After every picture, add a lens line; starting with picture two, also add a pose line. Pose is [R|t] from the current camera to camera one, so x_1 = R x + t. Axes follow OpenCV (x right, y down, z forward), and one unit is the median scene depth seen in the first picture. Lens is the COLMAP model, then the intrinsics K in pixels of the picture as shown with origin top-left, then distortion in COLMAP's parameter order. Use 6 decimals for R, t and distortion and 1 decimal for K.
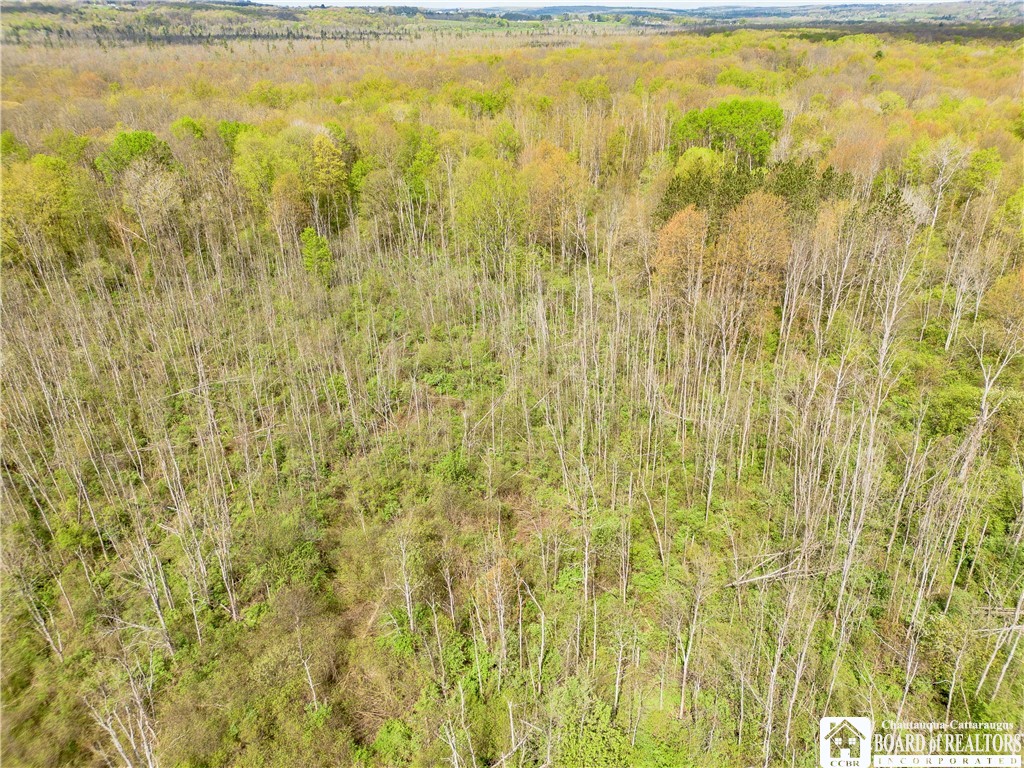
lens RADIAL K [[709.2, 0, 517.7], [0, 709.2, 385.9], [0, 0, 1]] dist [0.082035, -0.086597]
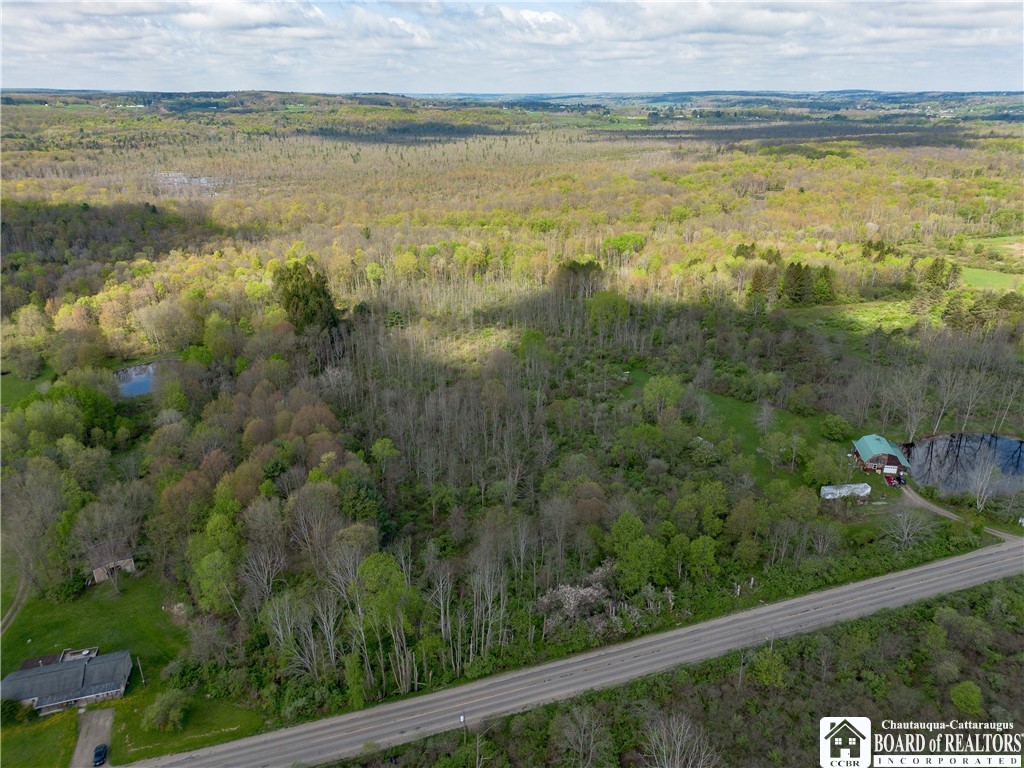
lens RADIAL K [[709.2, 0, 517.7], [0, 709.2, 385.9], [0, 0, 1]] dist [0.082035, -0.086597]
pose [[0.986767, 0.060429, -0.150463, 0.503269], [-0.073522, 0.993831, -0.083028, 0.635754], [0.144518, 0.092992, 0.985123, -2.483150]]
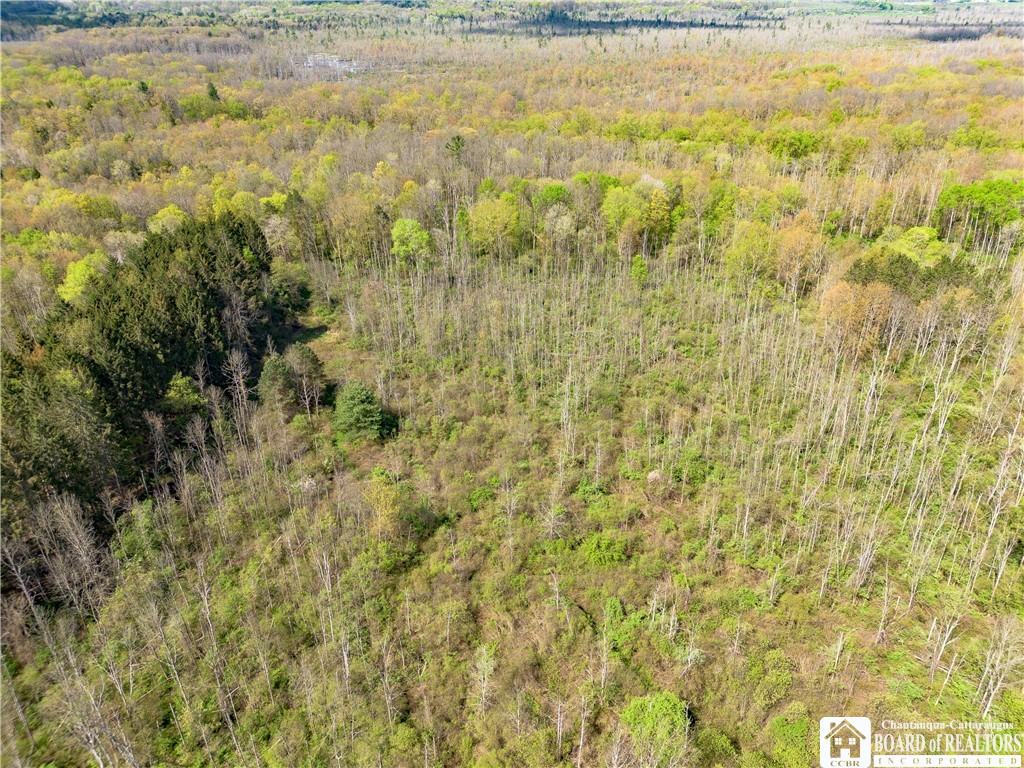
lens RADIAL K [[709.2, 0, 517.7], [0, 709.2, 385.9], [0, 0, 1]] dist [0.082035, -0.086597]
pose [[0.901180, 0.209624, -0.379385, 0.151667], [-0.197814, 0.977713, 0.070342, 0.027234], [0.385675, 0.011656, 0.922561, -0.636835]]
